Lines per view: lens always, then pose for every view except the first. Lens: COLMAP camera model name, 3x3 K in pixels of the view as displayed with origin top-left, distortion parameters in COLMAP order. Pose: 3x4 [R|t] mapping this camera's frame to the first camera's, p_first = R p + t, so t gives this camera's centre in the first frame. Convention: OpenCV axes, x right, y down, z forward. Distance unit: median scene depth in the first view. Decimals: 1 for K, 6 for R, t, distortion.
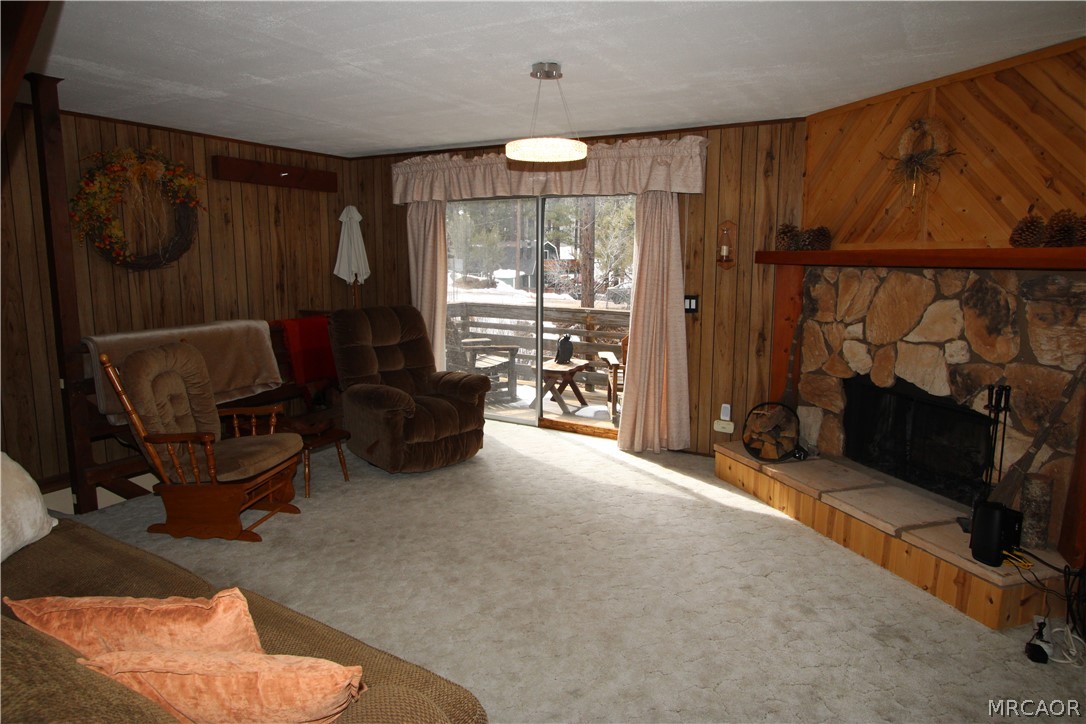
lens RADIAL K [[673.3, 0, 543.0], [0, 673.3, 362.0], [0, 0, 1]] dist [-0.001485, -0.001242]
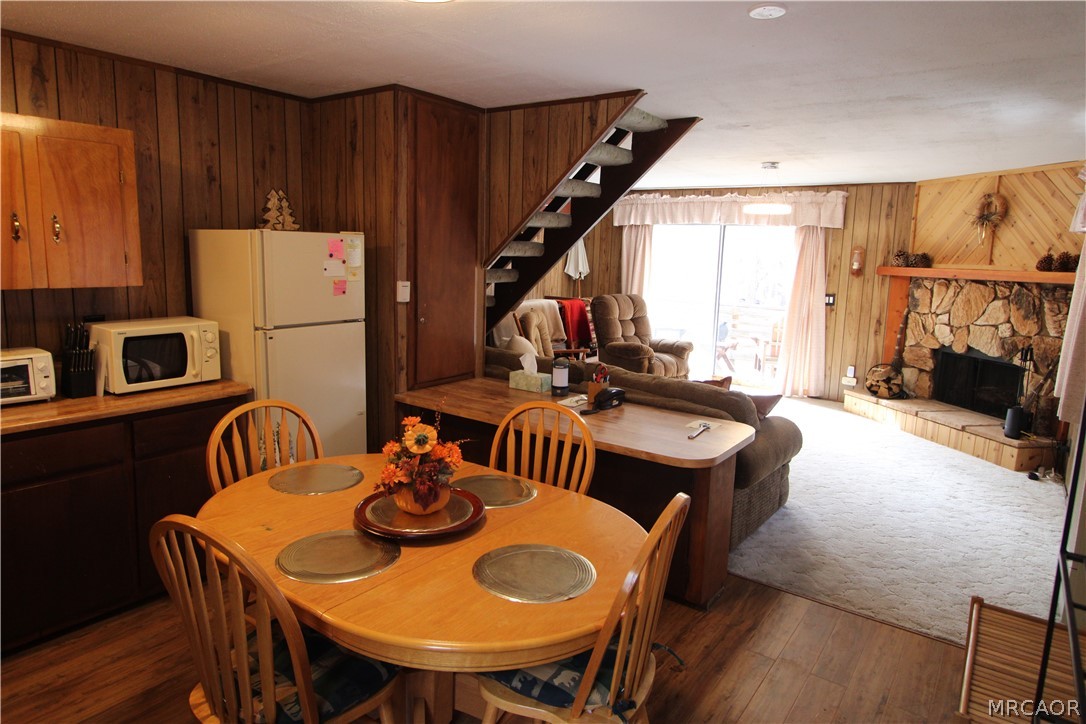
lens RADIAL K [[673.3, 0, 543.0], [0, 673.3, 362.0], [0, 0, 1]] dist [-0.001485, -0.001242]
pose [[0.994247, 0.044289, -0.097531, -0.311246], [-0.044298, 0.999016, 0.002075, 0.091903], [0.097526, 0.002258, 0.995230, -0.662675]]
